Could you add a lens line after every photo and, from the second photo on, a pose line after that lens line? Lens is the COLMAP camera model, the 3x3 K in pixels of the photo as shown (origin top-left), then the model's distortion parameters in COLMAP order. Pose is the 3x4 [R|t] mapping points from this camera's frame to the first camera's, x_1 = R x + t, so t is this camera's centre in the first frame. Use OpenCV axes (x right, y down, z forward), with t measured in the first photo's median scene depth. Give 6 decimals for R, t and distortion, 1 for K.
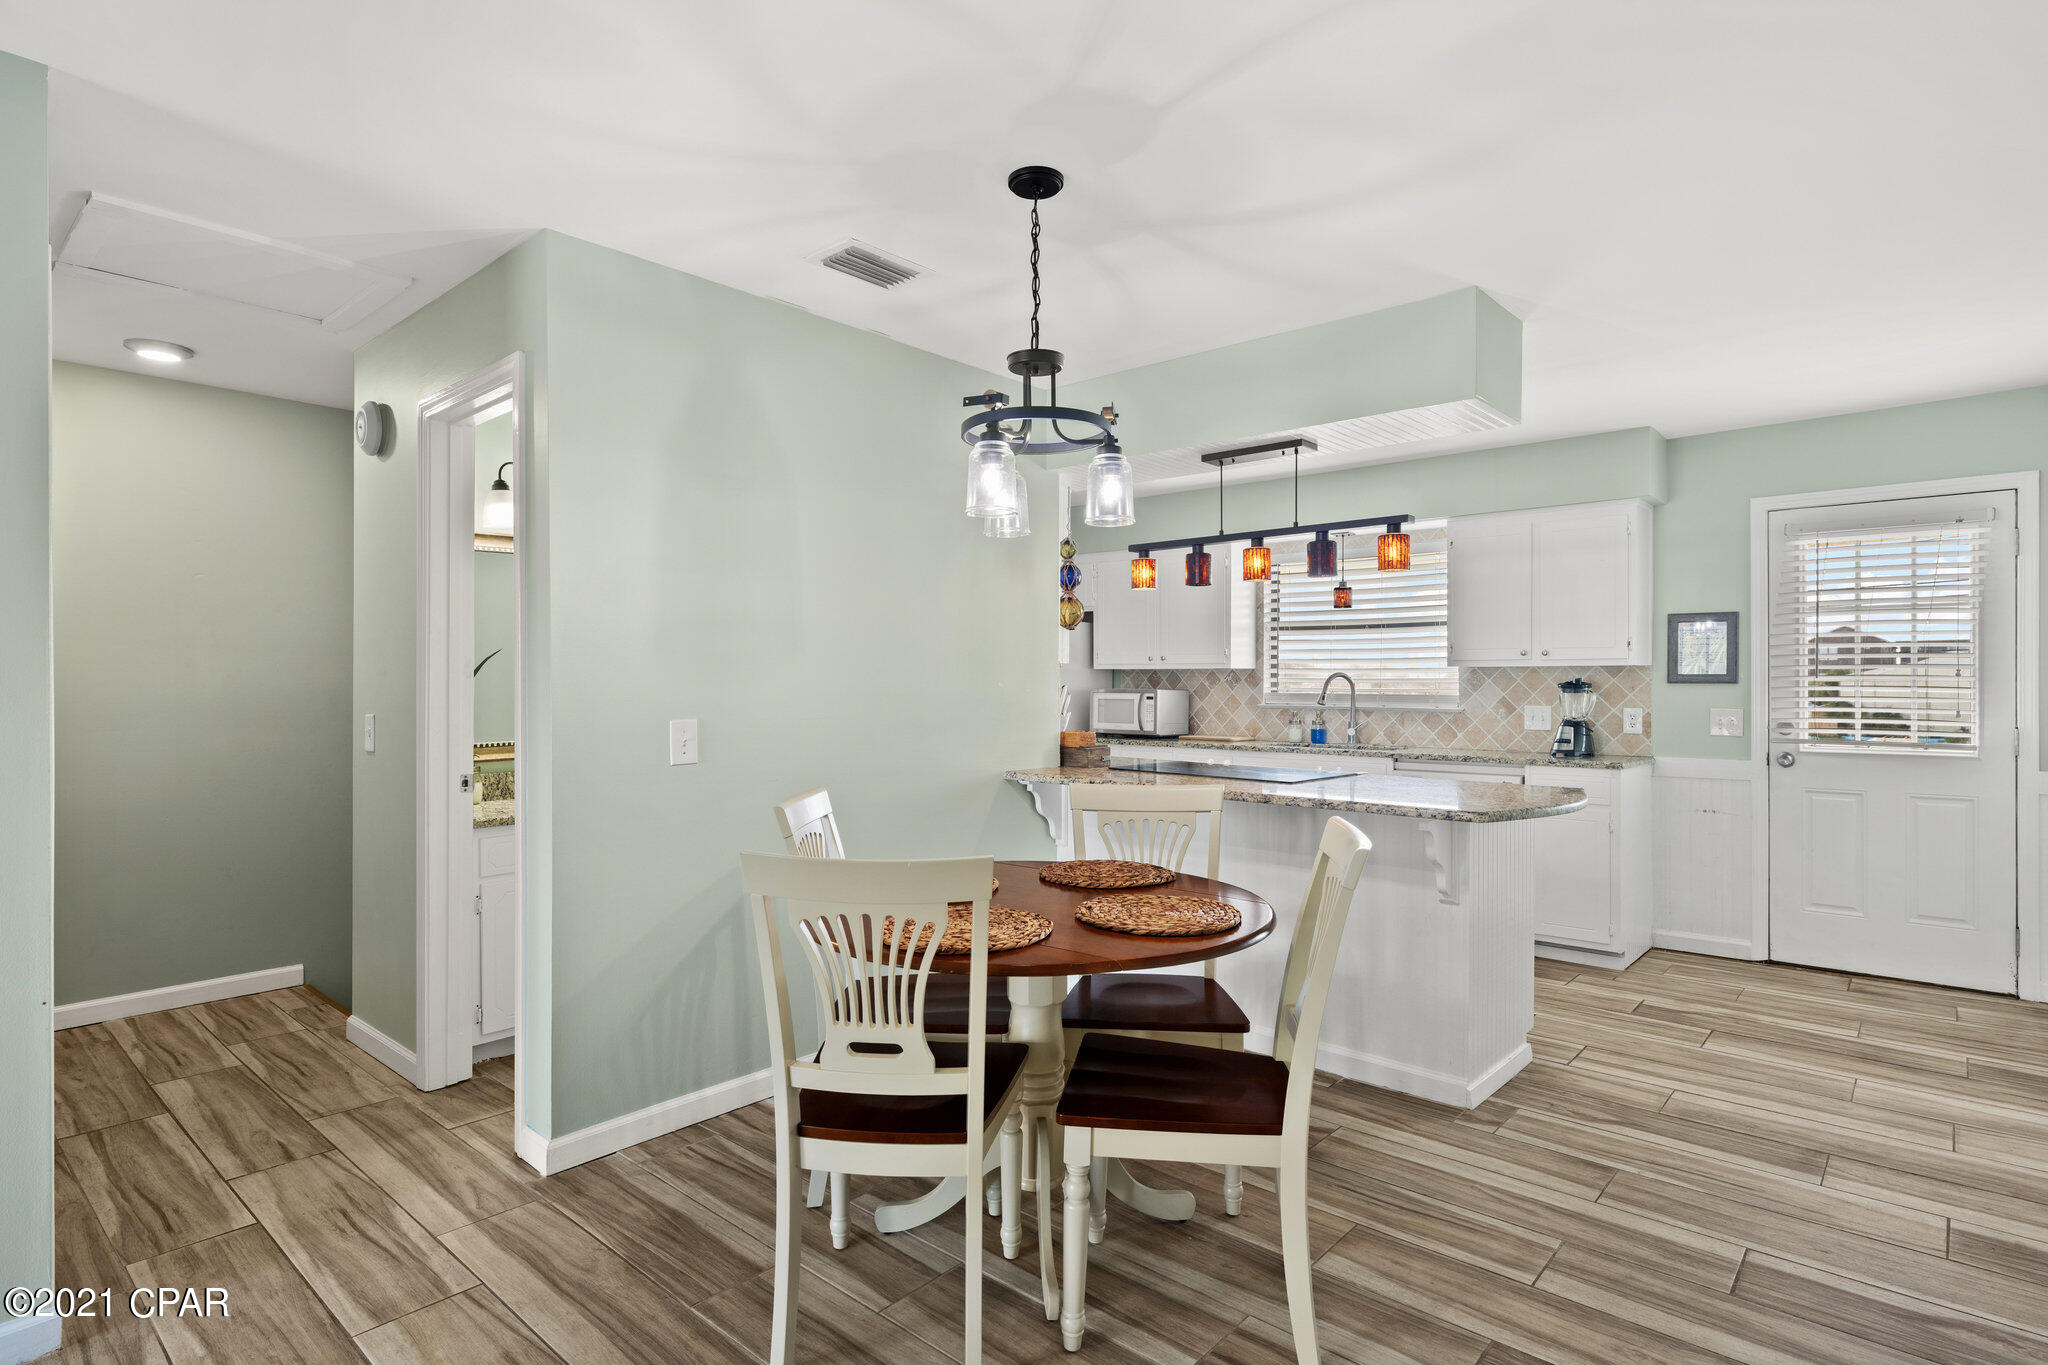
lens RADIAL K [[1054.9, 0, 1026.4], [0, 1054.9, 680.9], [0, 0, 1]] dist [0.002062, 0.000014]
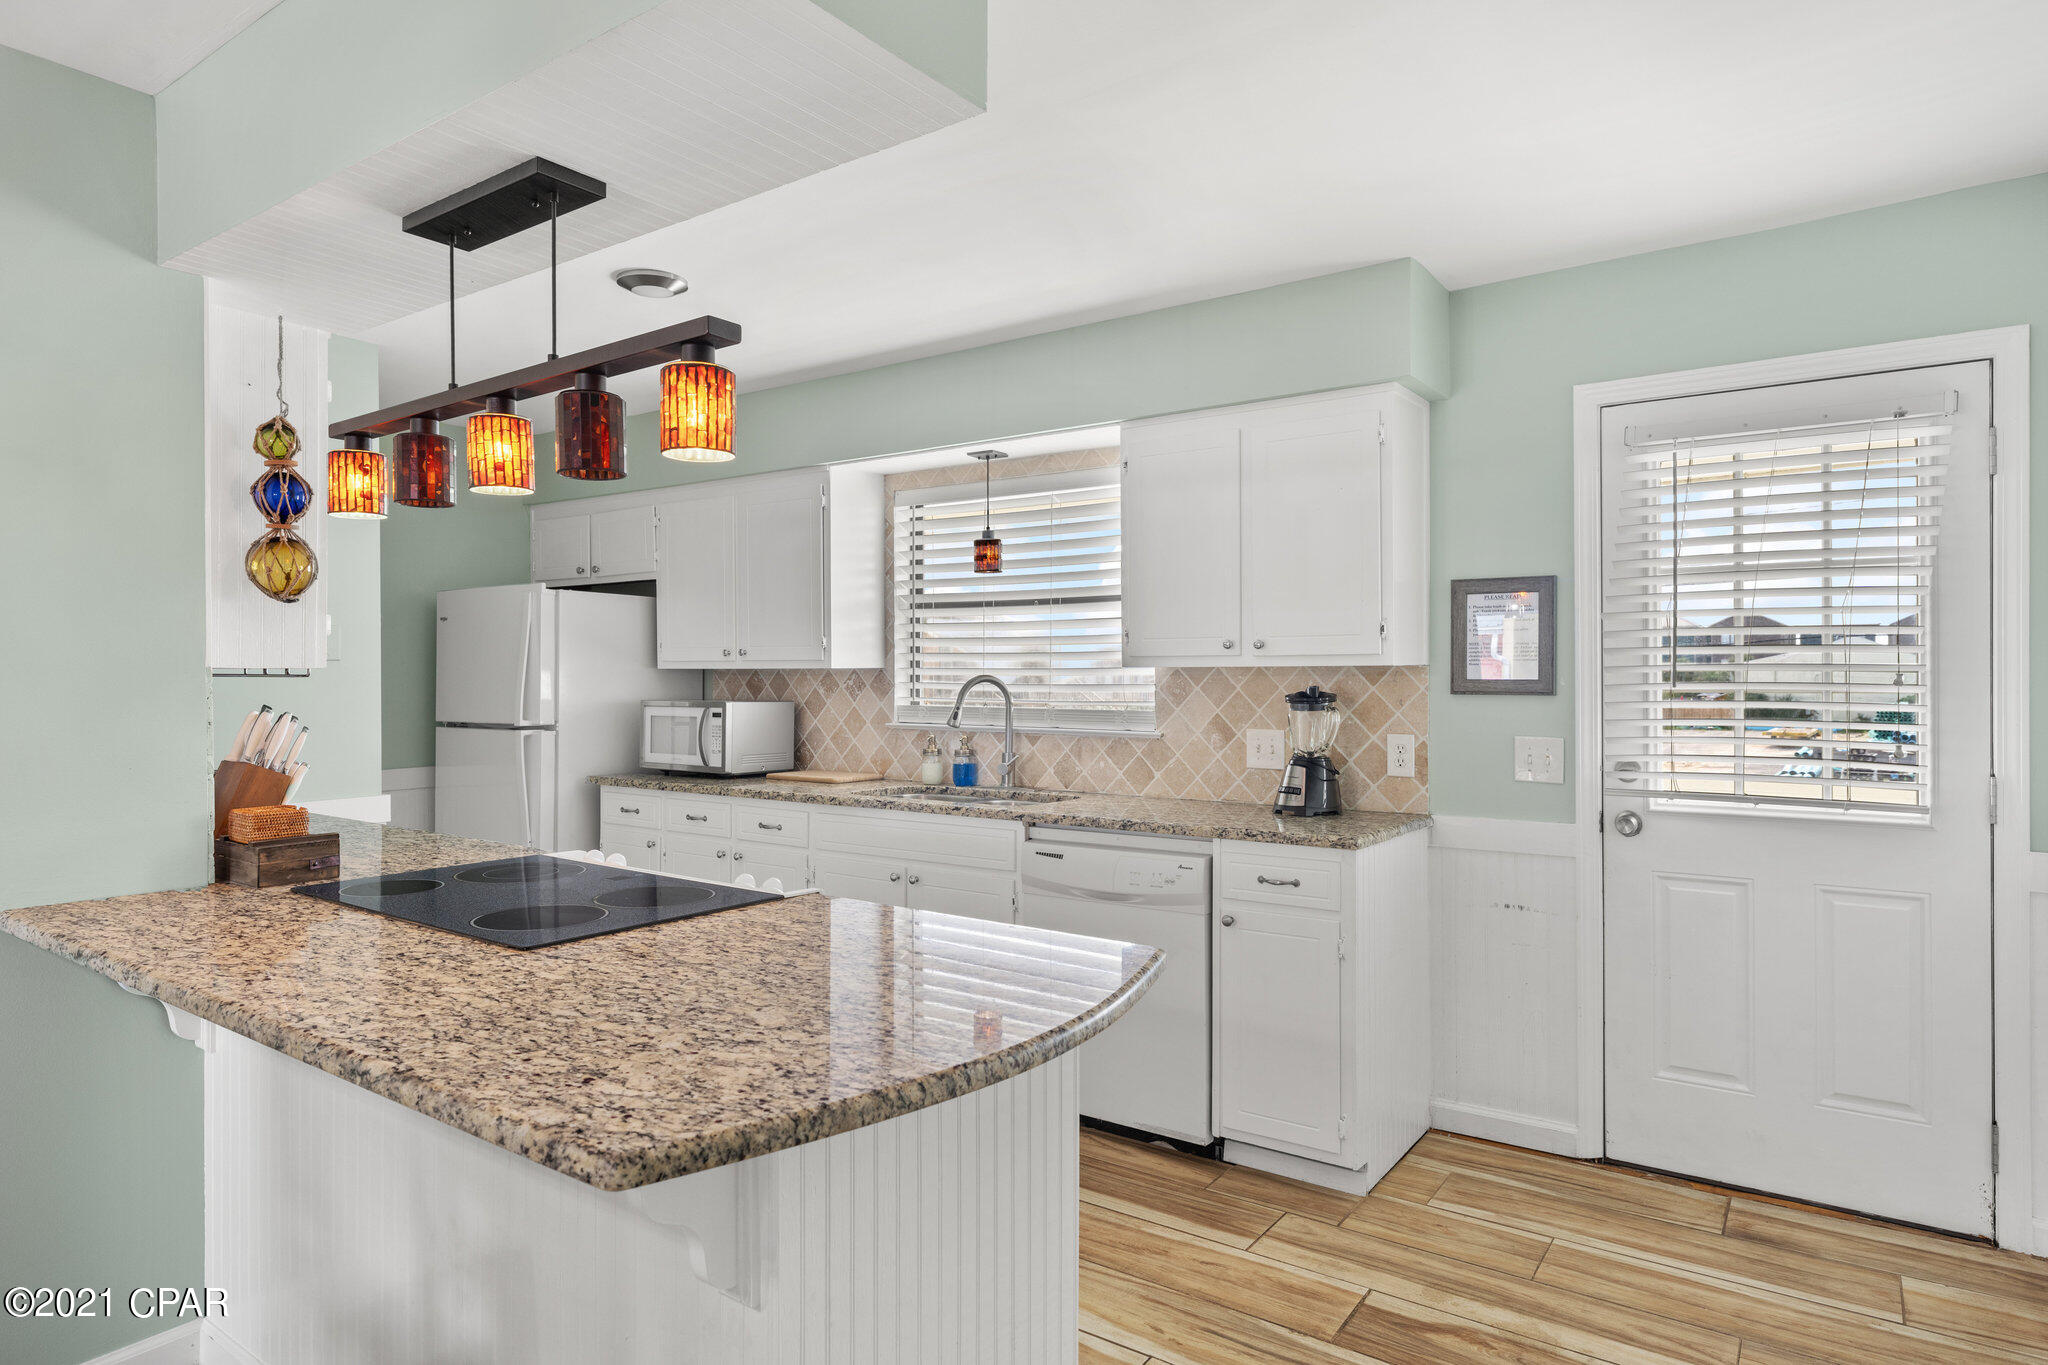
lens RADIAL K [[1192.0, 0, 1021.2], [0, 1192.0, 675.7], [0, 0, 1]] dist [0.000872, 0.002706]
pose [[0.993594, -0.005265, 0.112887, 0.281111], [0.004792, 0.999979, 0.004460, -0.012478], [-0.112908, -0.003891, 0.993598, 0.343429]]
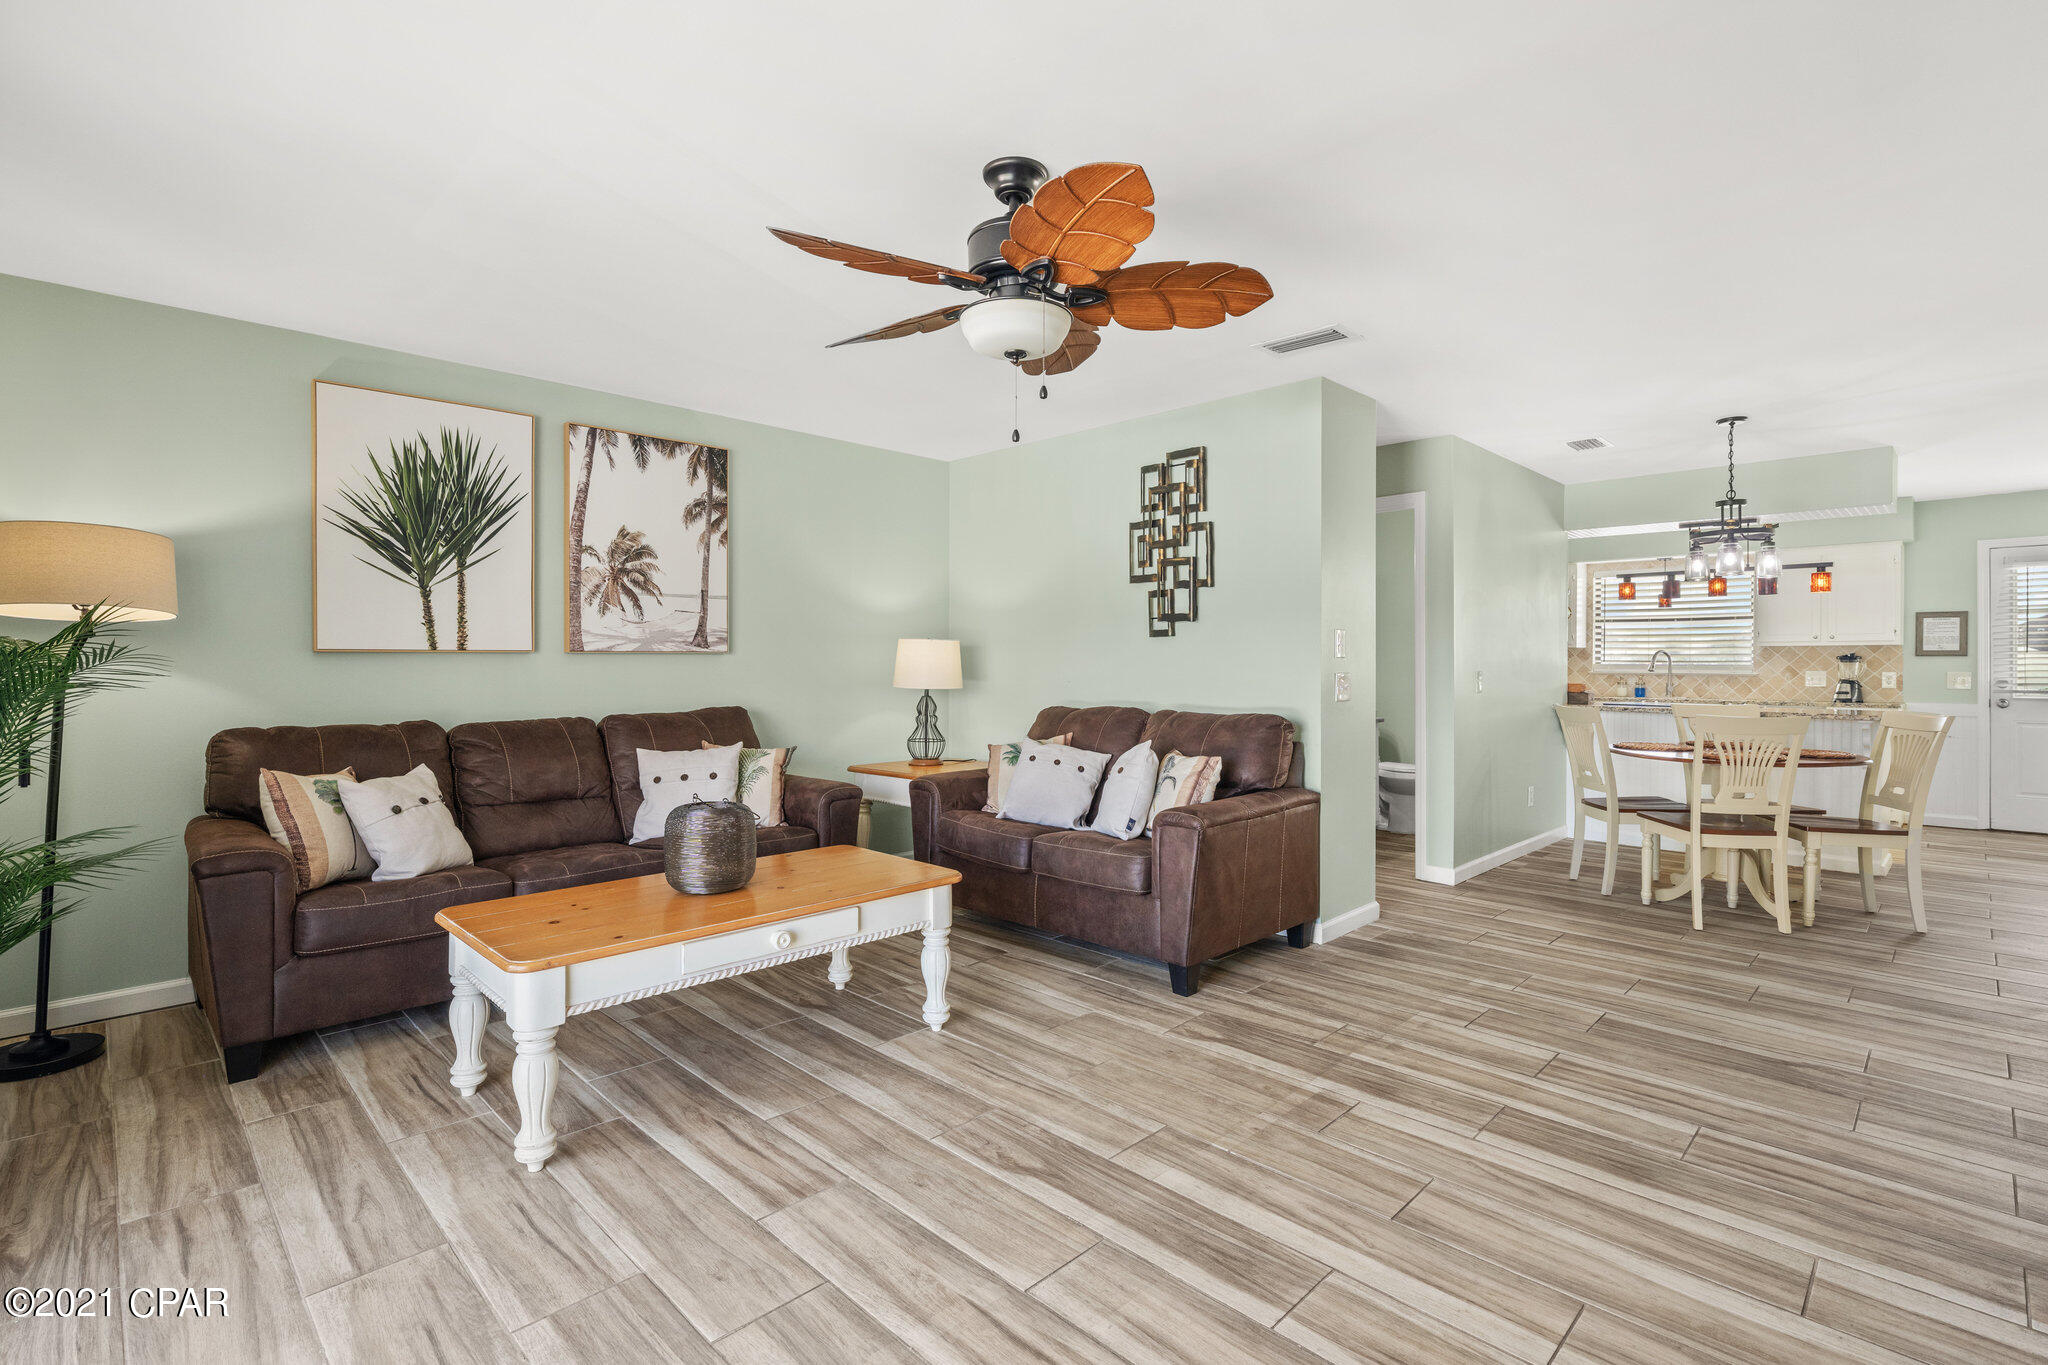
lens RADIAL K [[946.5, 0, 1031.1], [0, 946.5, 664.9], [0, 0, 1]] dist [0.003209, -0.001044]
pose [[0.998043, 0.001618, -0.062513, -0.620754], [-0.001517, 0.999997, 0.001666, 0.014779], [0.062515, -0.001568, 0.998043, -0.497285]]
